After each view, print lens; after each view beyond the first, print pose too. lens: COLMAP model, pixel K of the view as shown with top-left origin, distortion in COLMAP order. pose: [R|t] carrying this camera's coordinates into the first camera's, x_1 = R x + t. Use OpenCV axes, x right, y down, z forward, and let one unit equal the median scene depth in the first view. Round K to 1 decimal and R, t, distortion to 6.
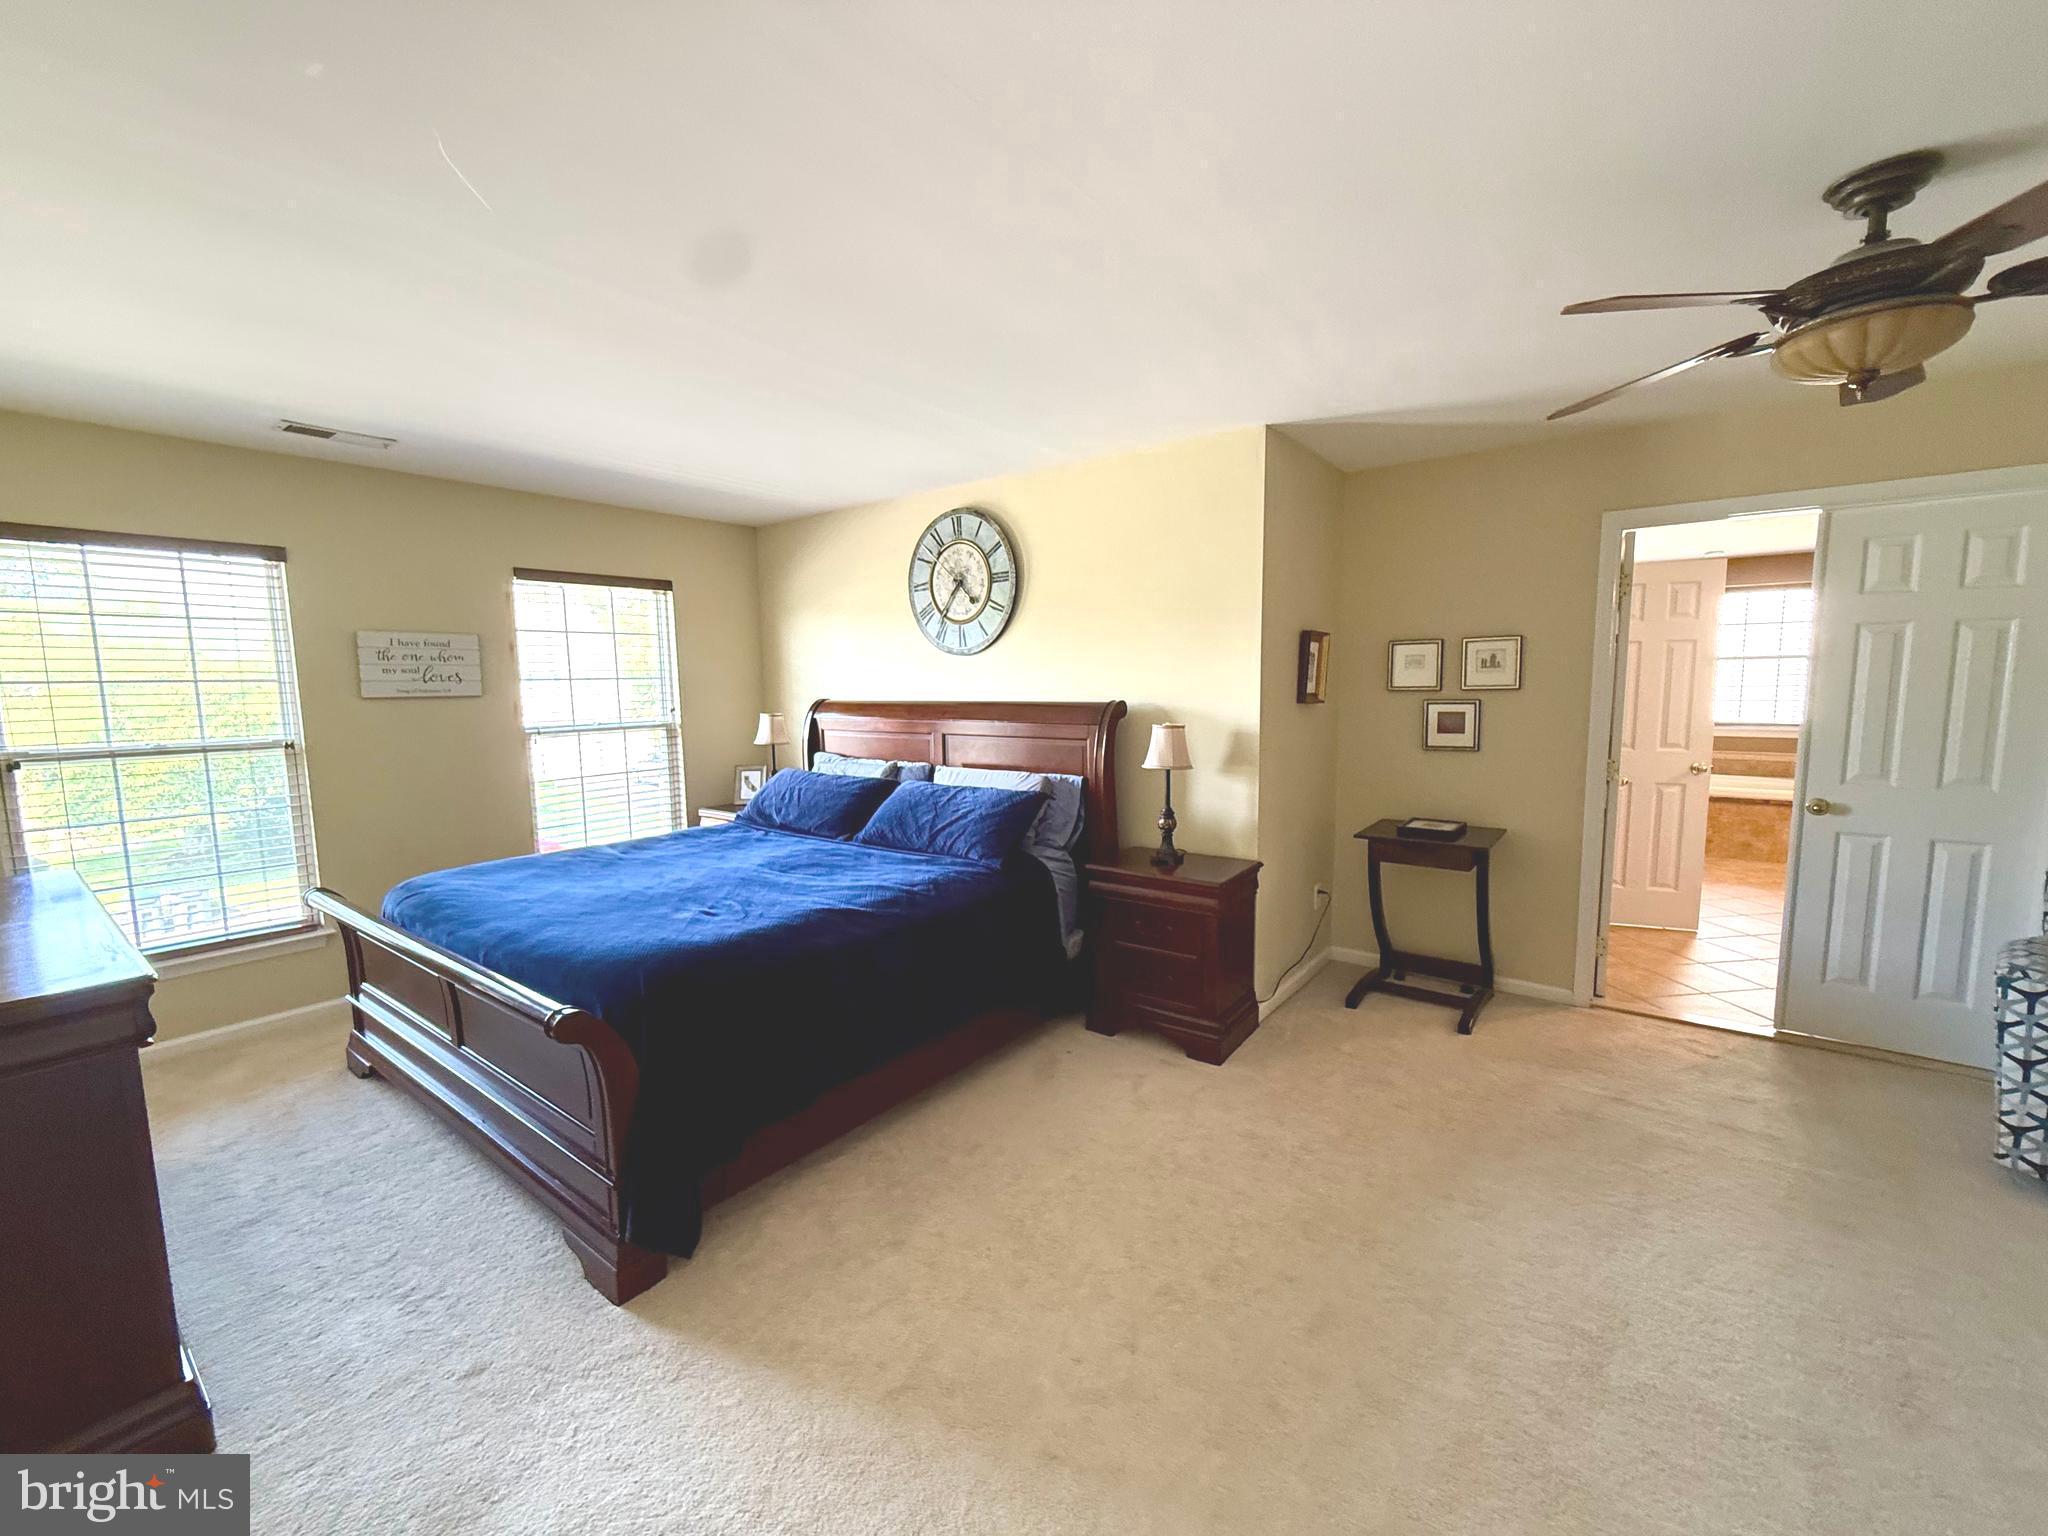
lens RADIAL K [[815.5, 0, 1034.7], [0, 815.5, 772.9], [0, 0, 1]] dist [-0.000119, -0.000067]
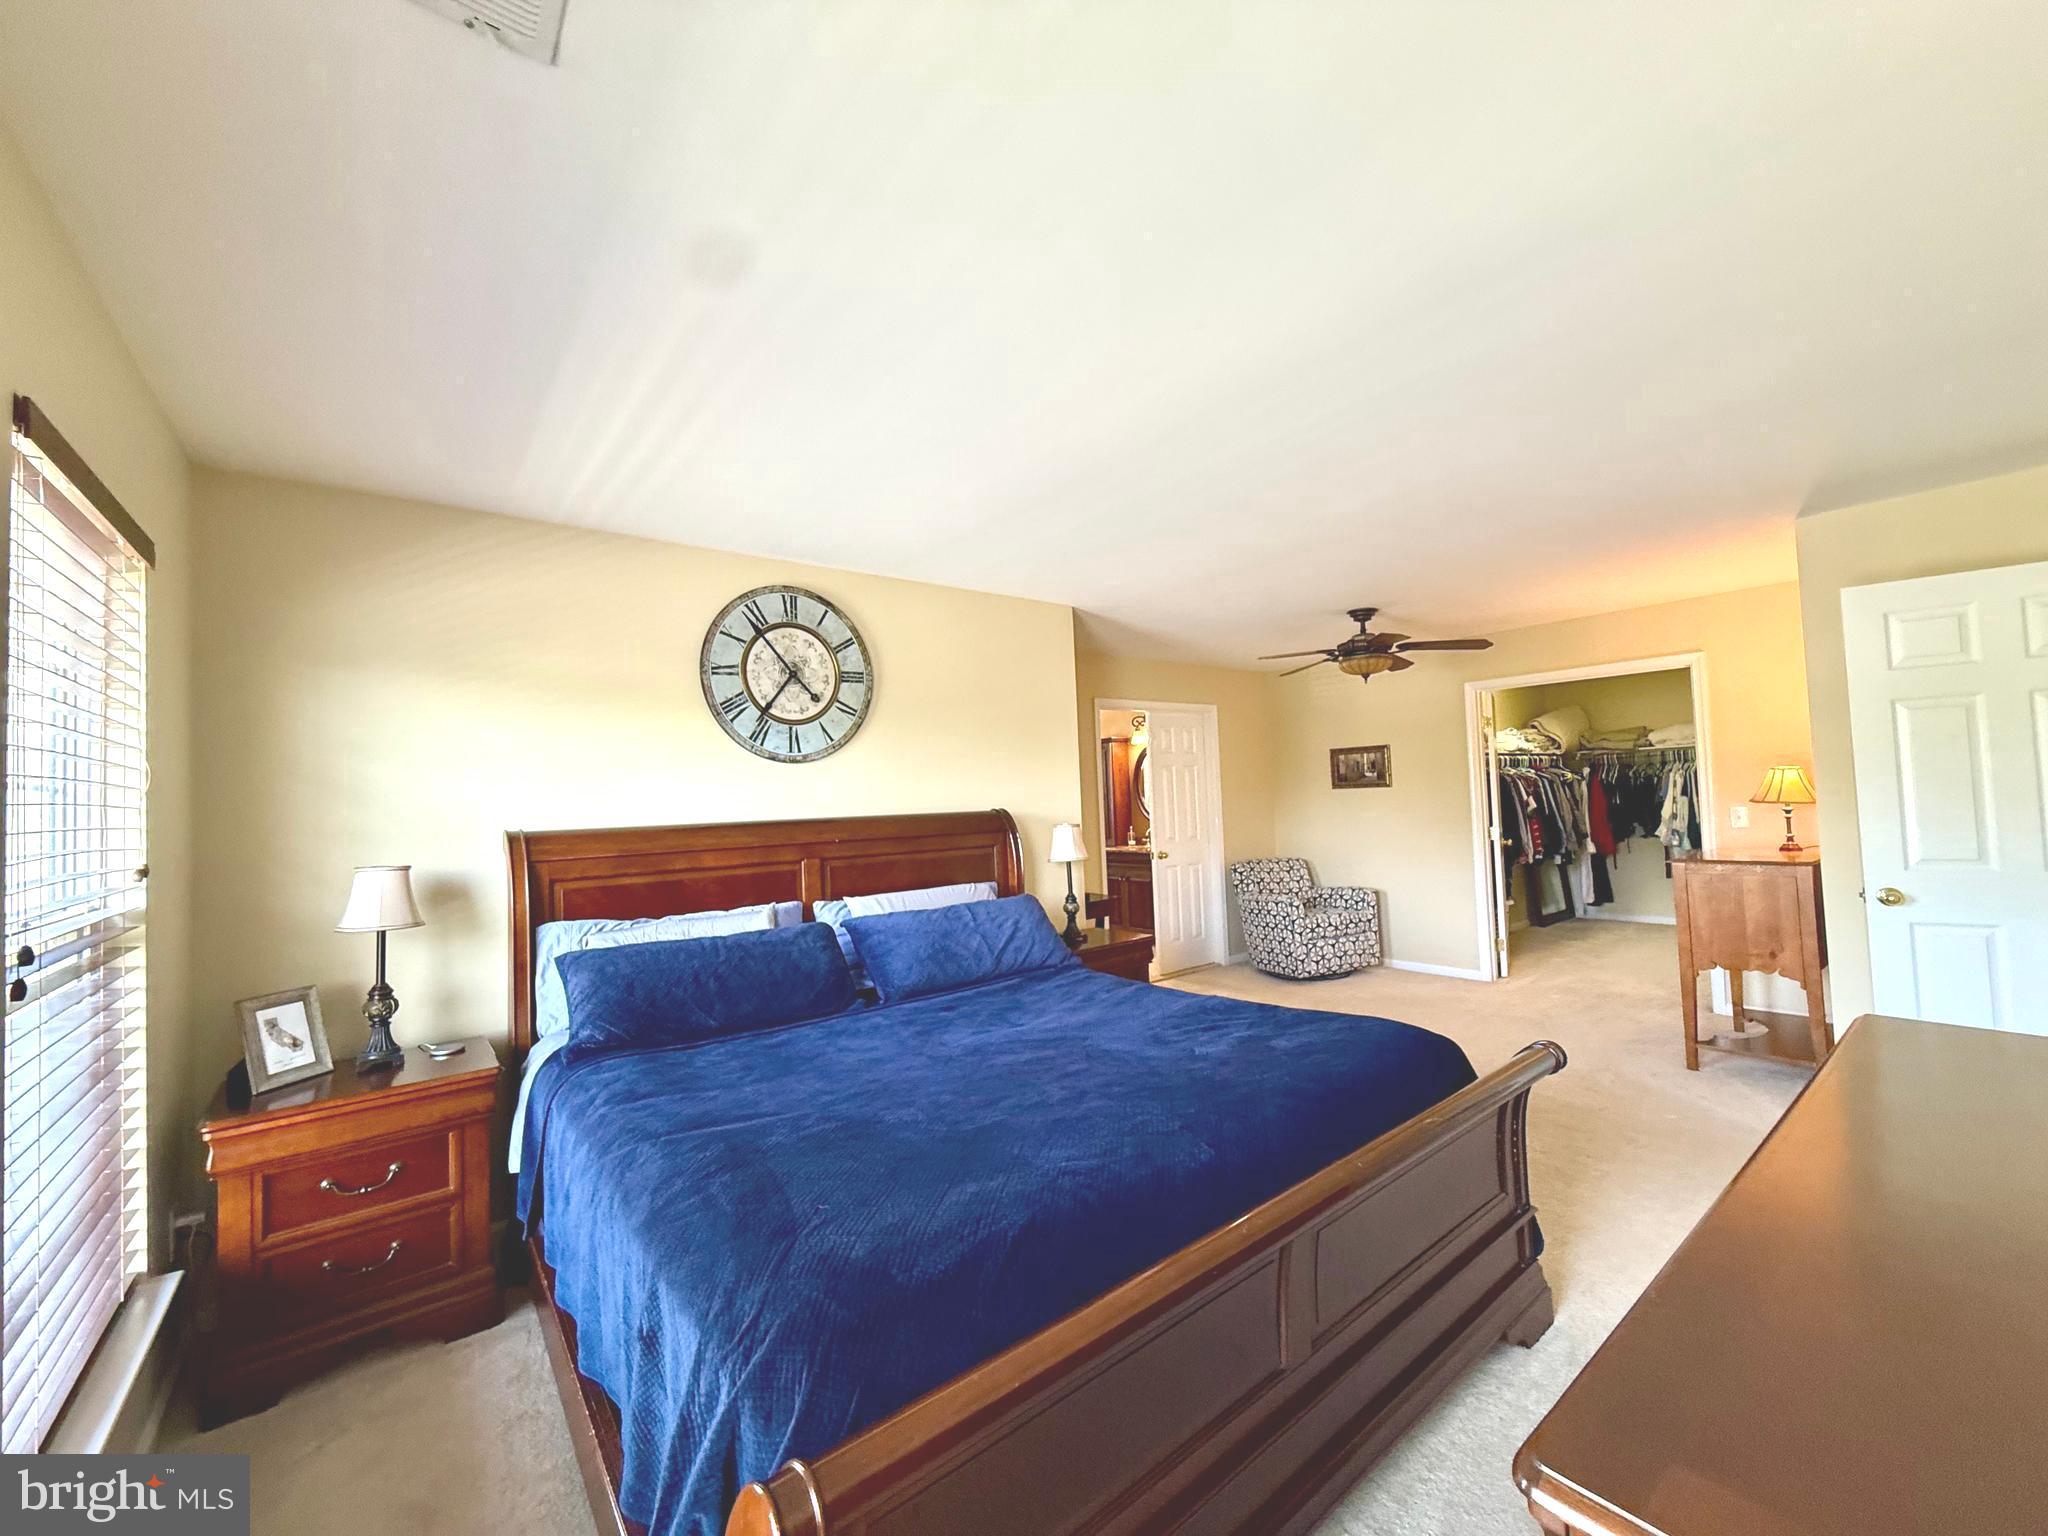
lens RADIAL K [[815.5, 0, 1033.3], [0, 815.5, 760.6], [0, 0, 1]] dist [-0.000119, -0.000067]
pose [[0.256249, 0.038553, 0.965842, -0.817237], [0.133133, 0.988274, -0.074770, -0.055779], [-0.957399, 0.147745, 0.248112, 0.583887]]
